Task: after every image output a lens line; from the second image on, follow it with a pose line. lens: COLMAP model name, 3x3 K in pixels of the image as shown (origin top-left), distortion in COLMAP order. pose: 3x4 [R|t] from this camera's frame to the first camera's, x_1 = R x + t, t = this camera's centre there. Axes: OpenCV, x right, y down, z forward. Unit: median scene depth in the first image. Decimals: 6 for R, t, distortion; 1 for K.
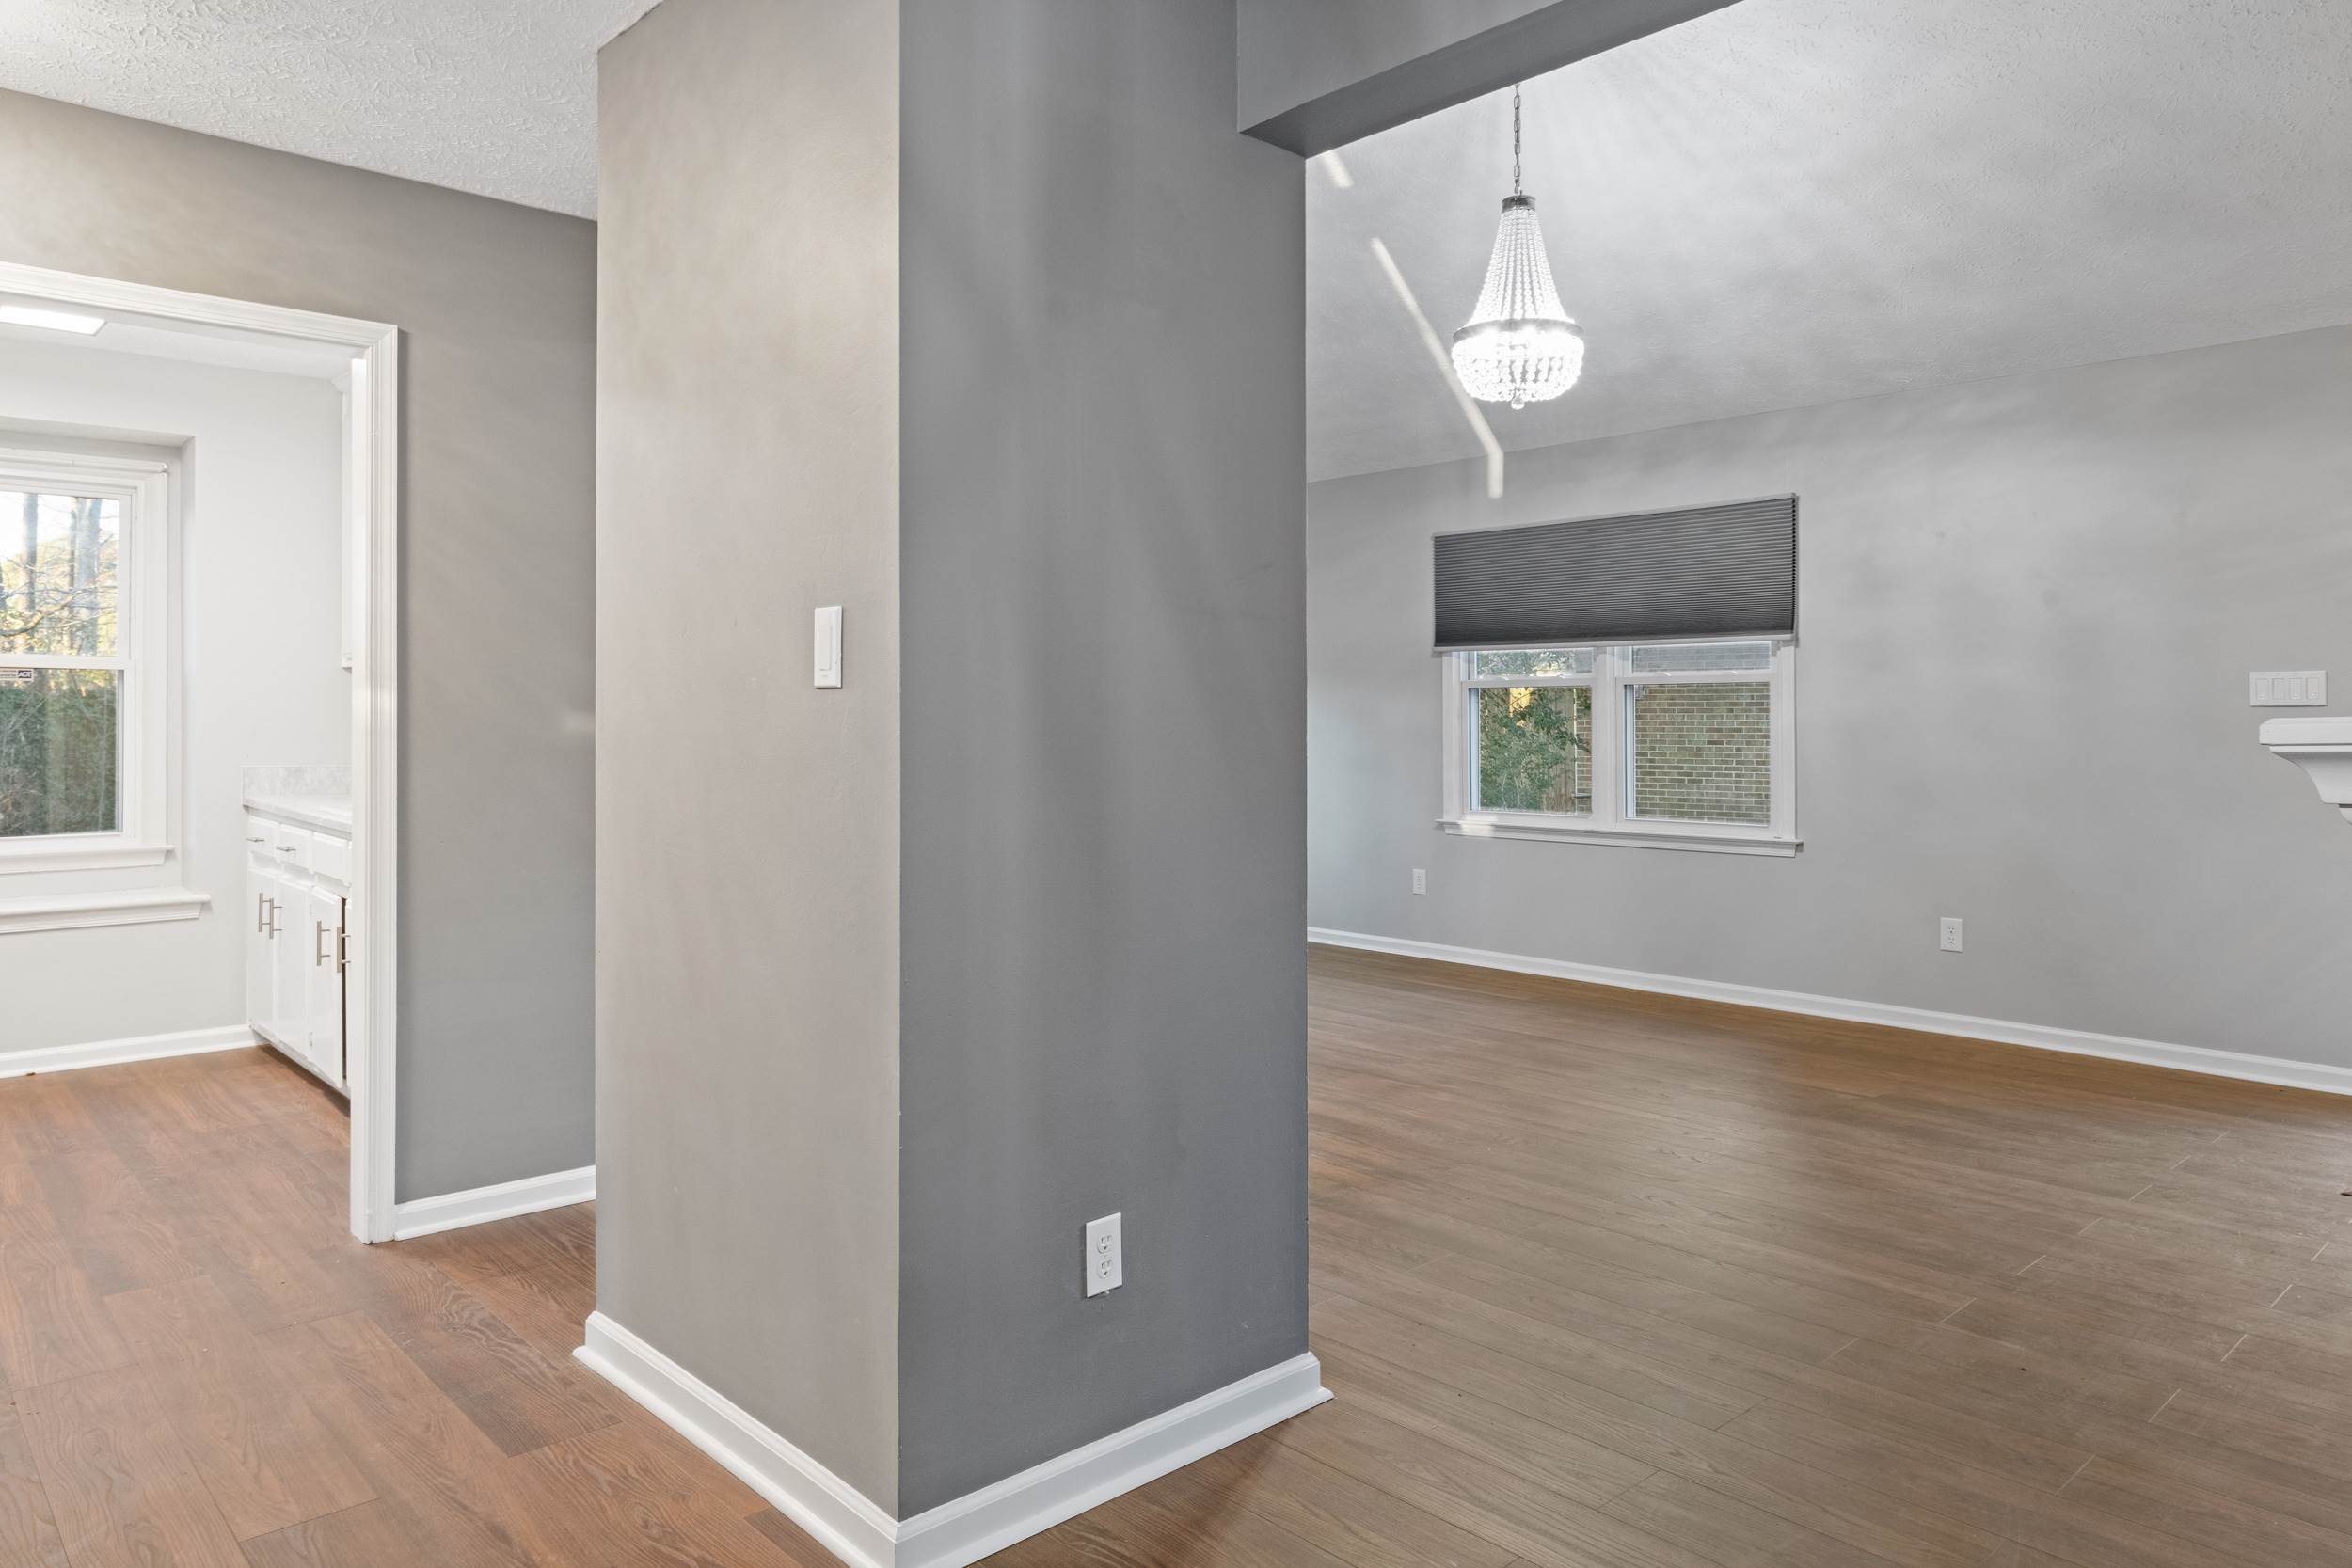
lens RADIAL K [[1517.2, 0, 1179.8], [0, 1517.2, 713.1], [0, 0, 1]] dist [0.002080, 0.003829]
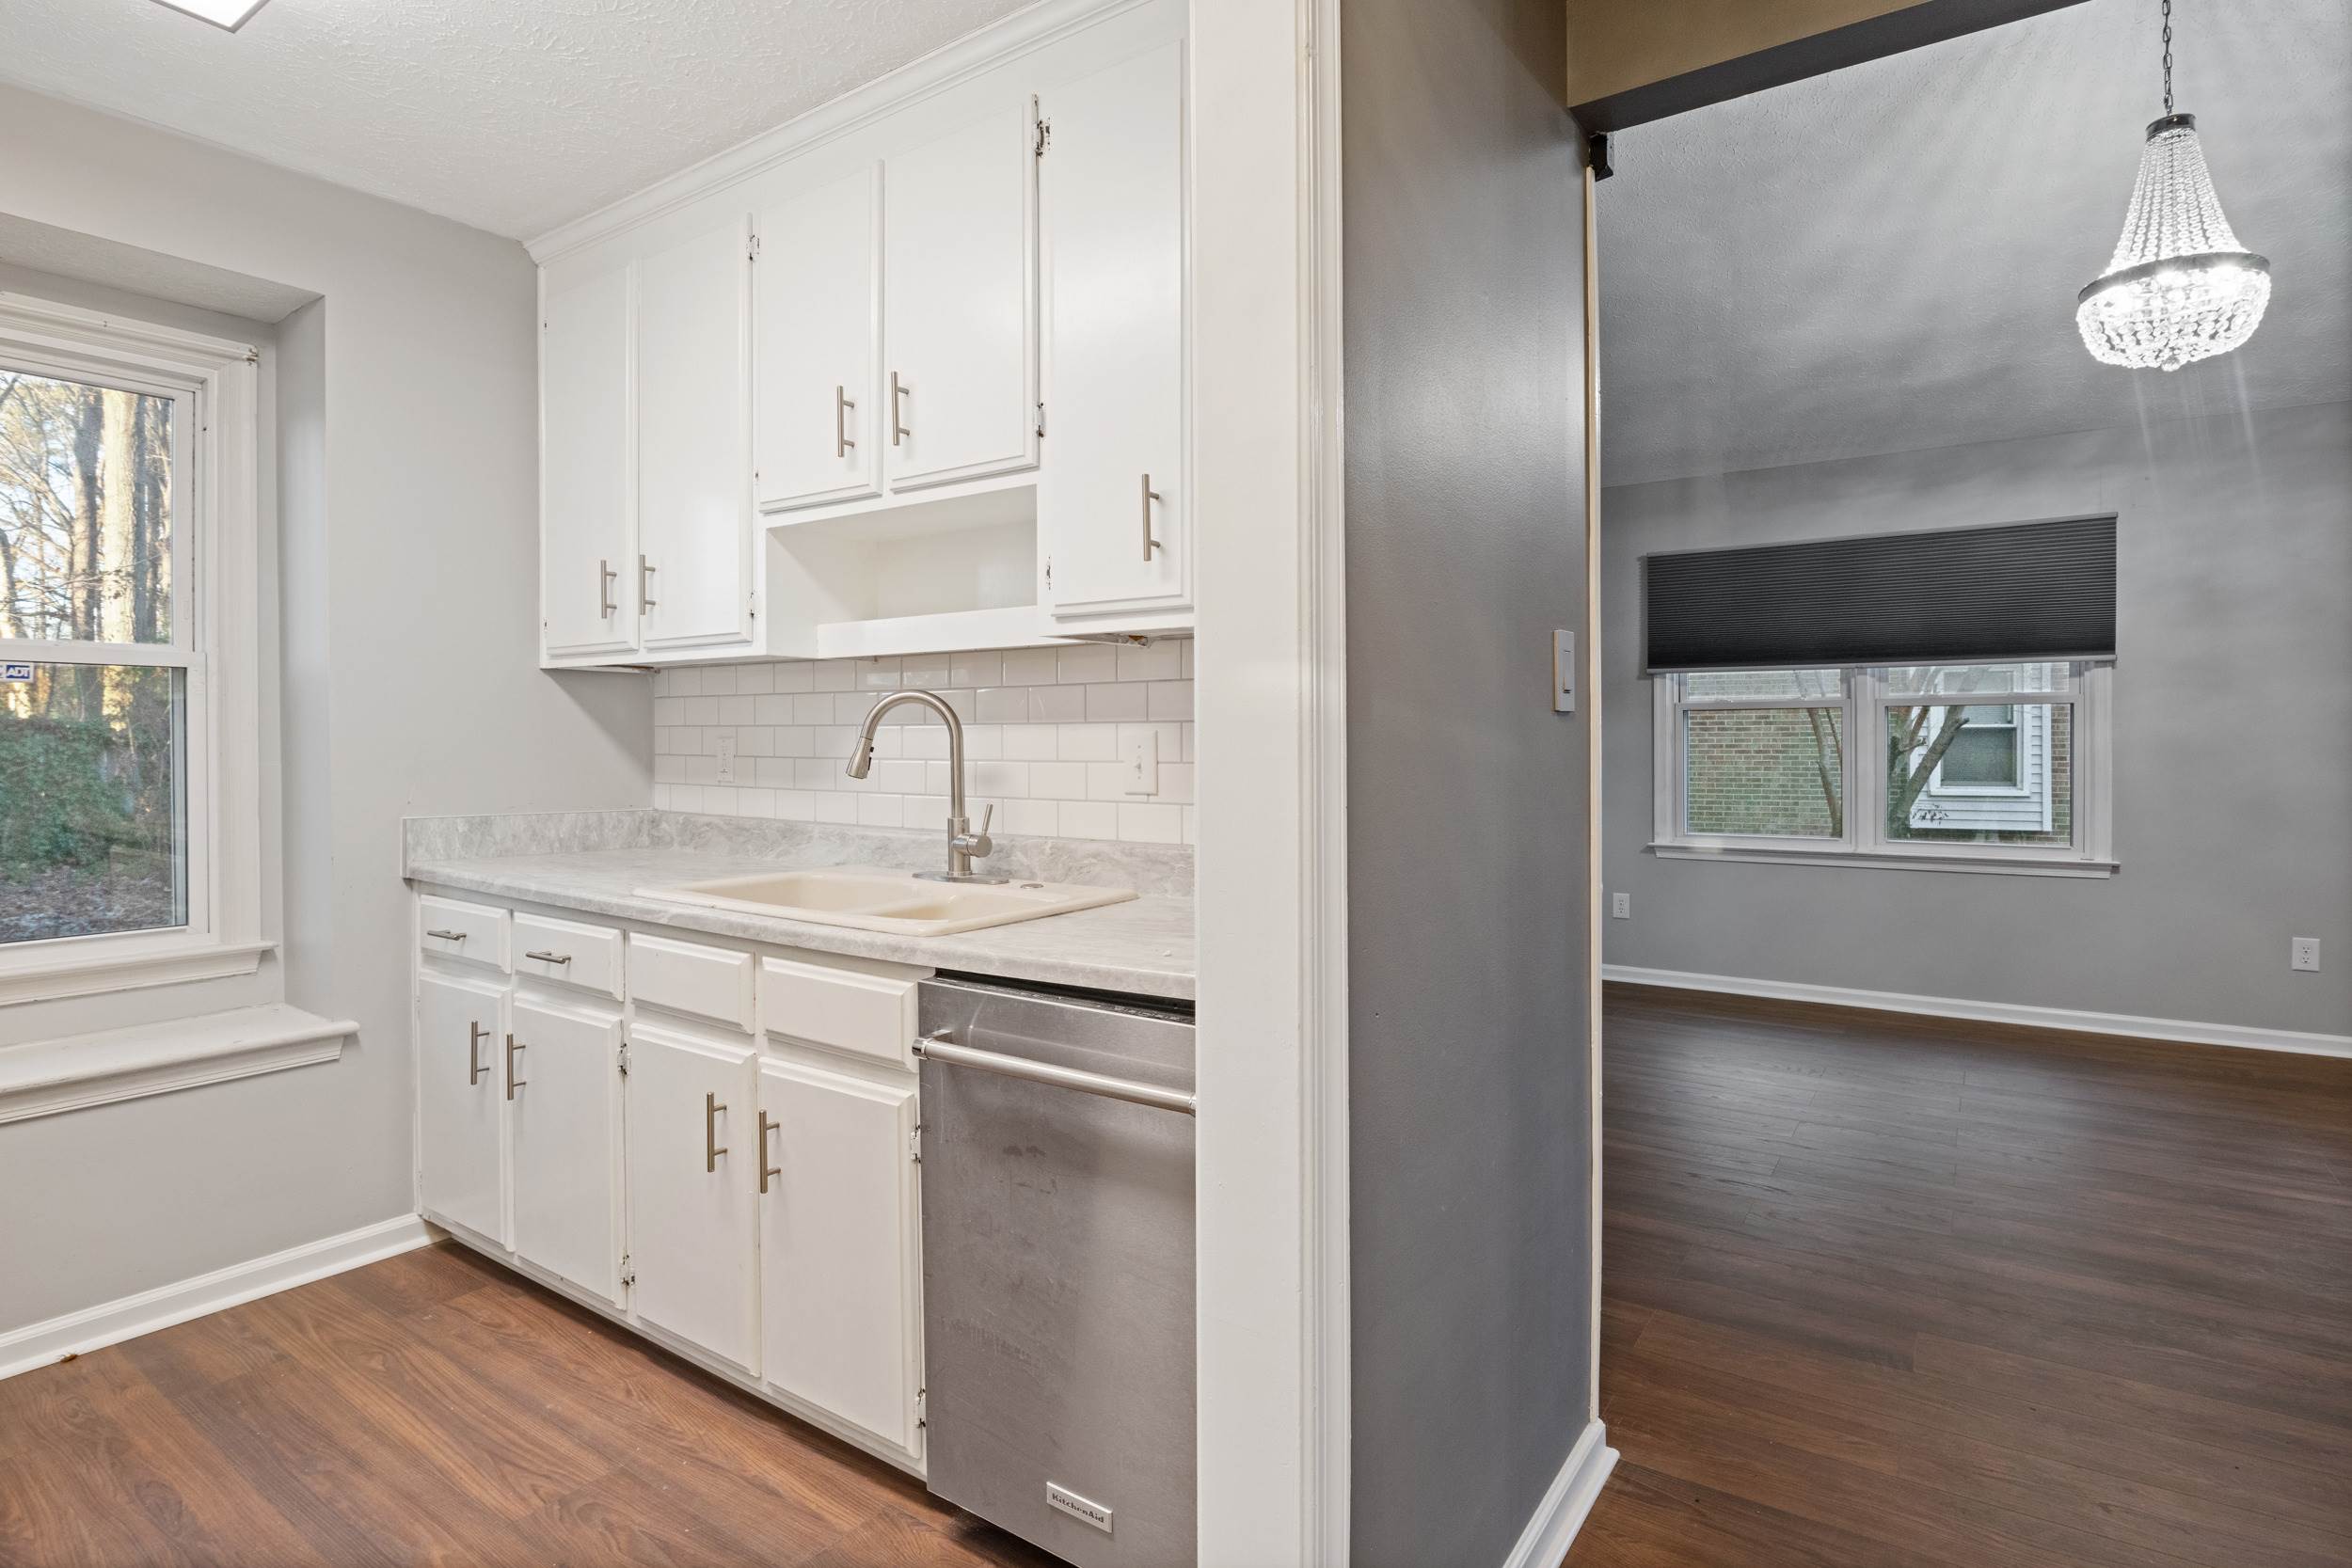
lens RADIAL K [[1183.1, 0, 1183.9], [0, 1183.1, 756.9], [0, 0, 1]] dist [-0.005400, -0.001945]
pose [[0.973384, -0.006065, 0.229102, -0.392314], [0.002363, 0.999862, 0.016432, 0.000683], [-0.229170, -0.015453, 0.973264, 0.417101]]
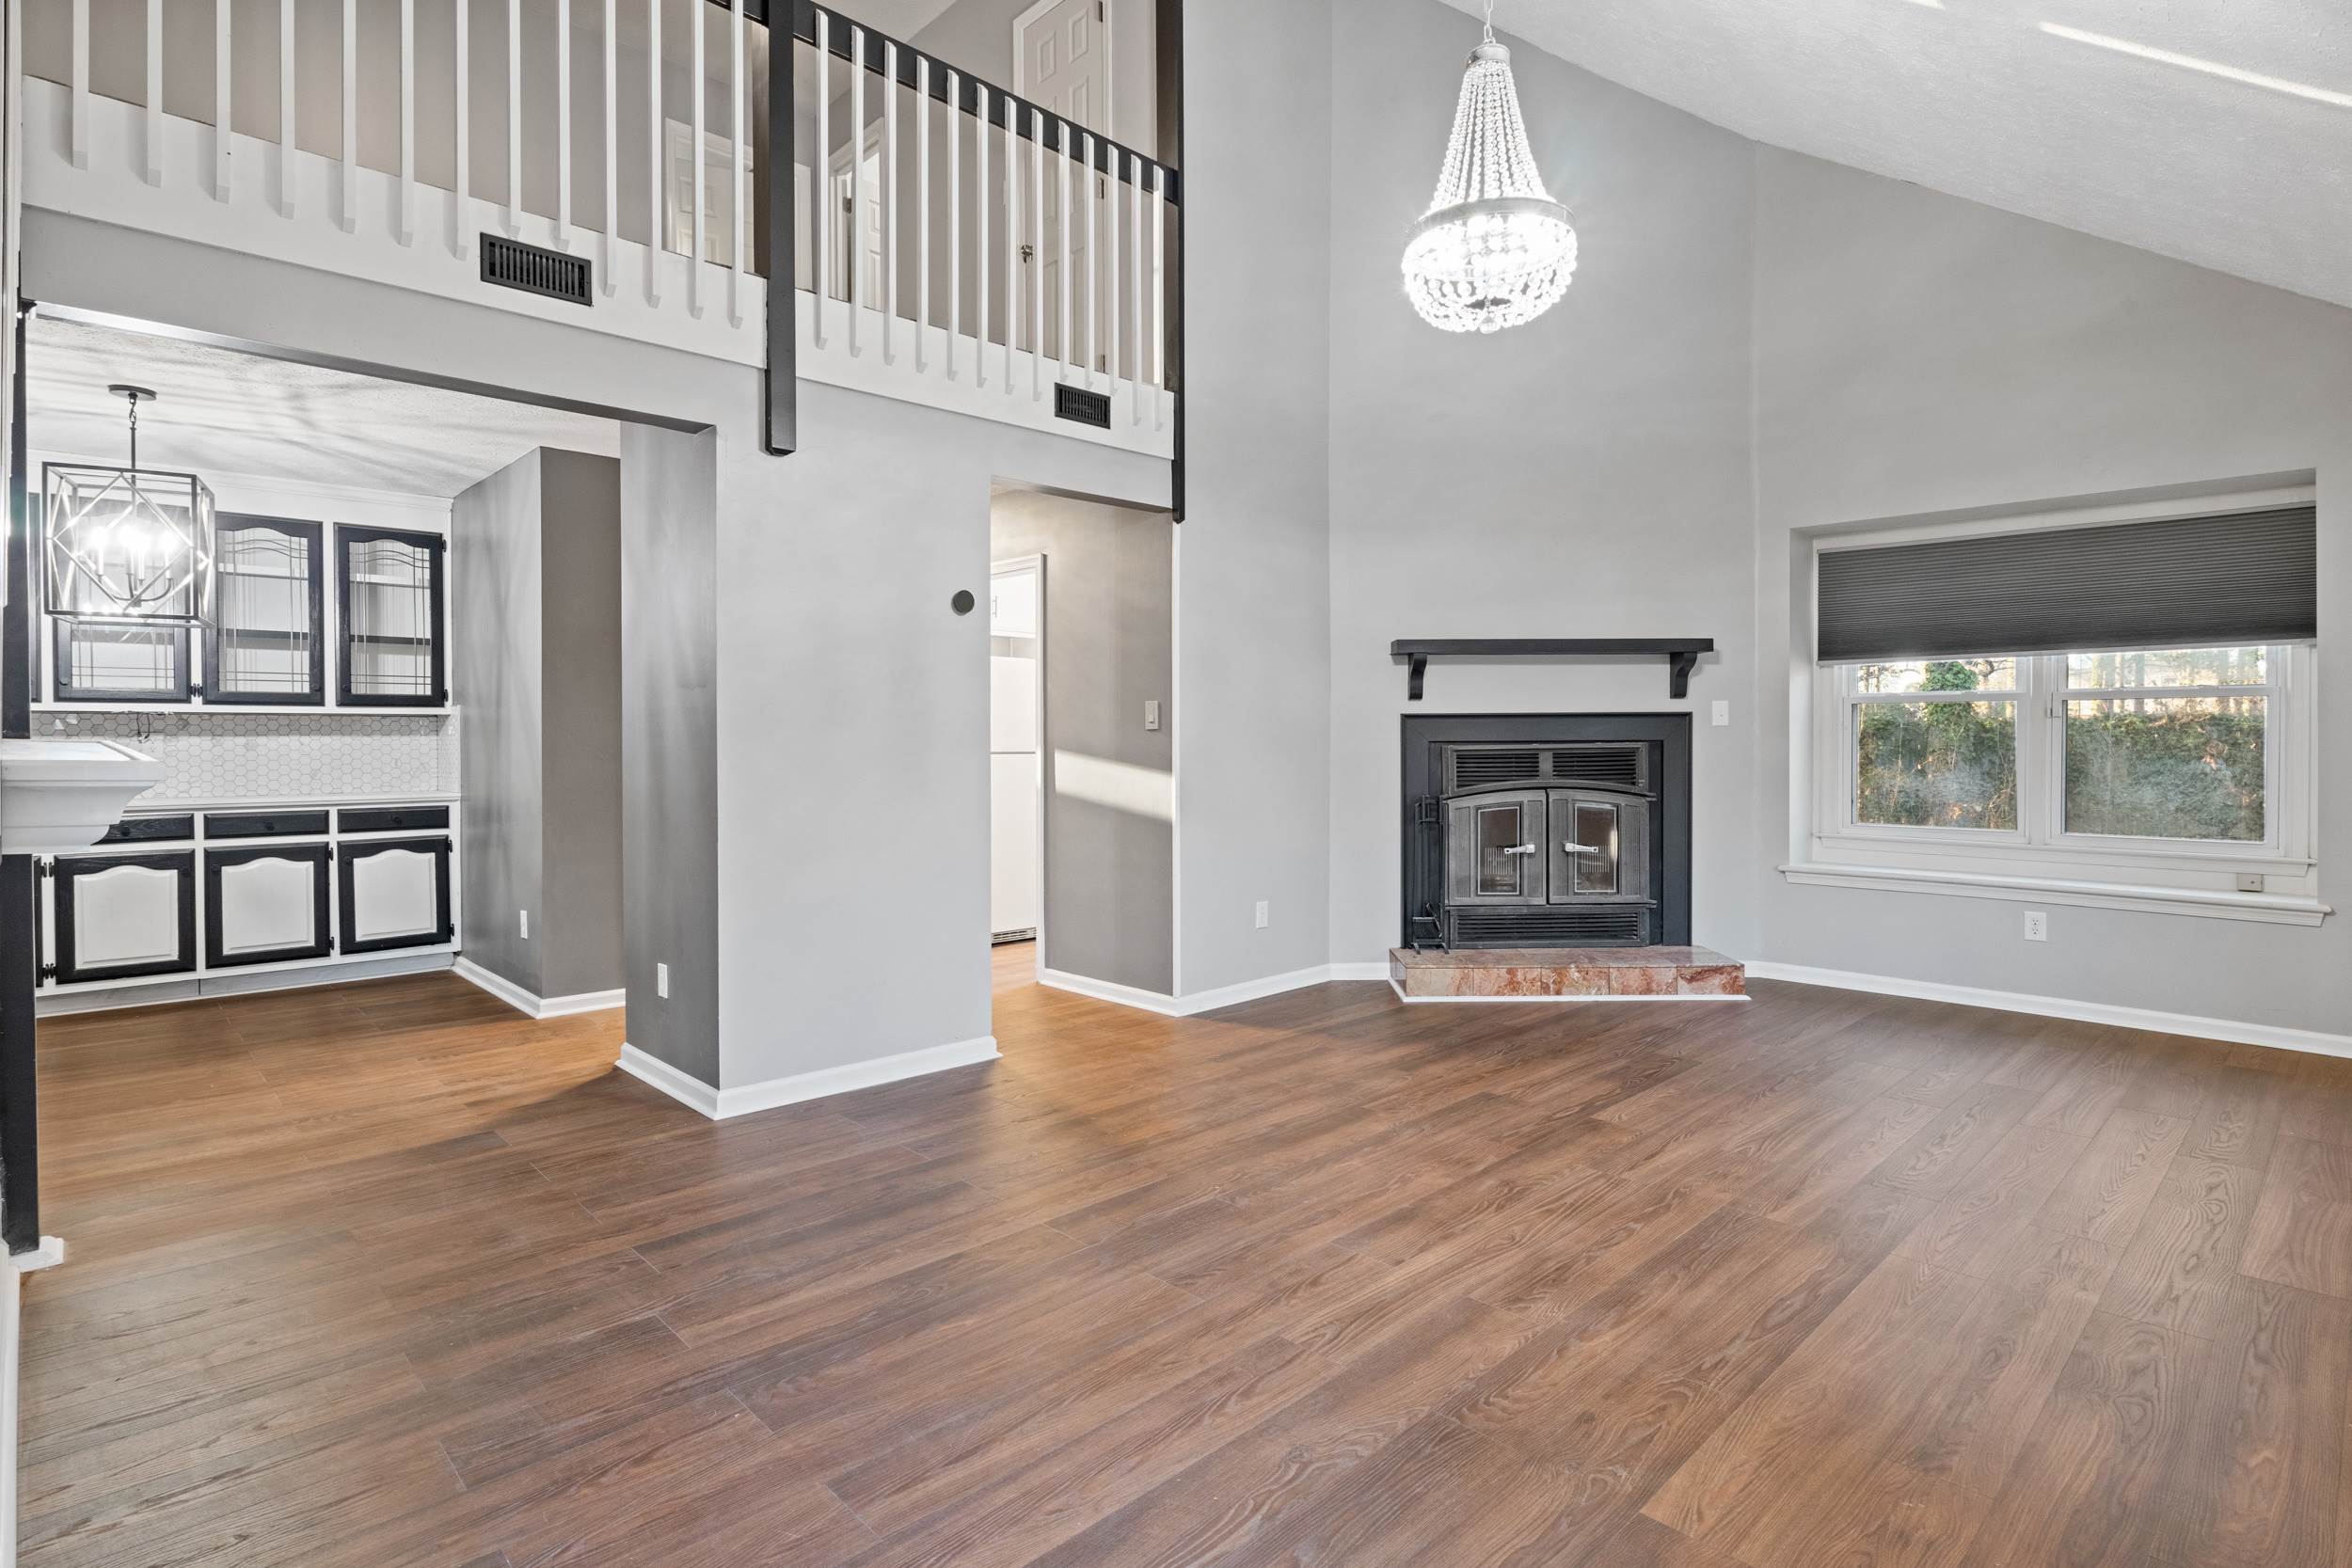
lens RADIAL K [[1183.1, 0, 1183.9], [0, 1183.1, 756.9], [0, 0, 1]] dist [-0.005400, -0.001945]
pose [[0.026097, 0.014691, -0.999551, 0.691745], [0.002557, 0.999888, 0.014763, 0.005249], [0.999656, -0.002941, 0.026057, 0.708684]]
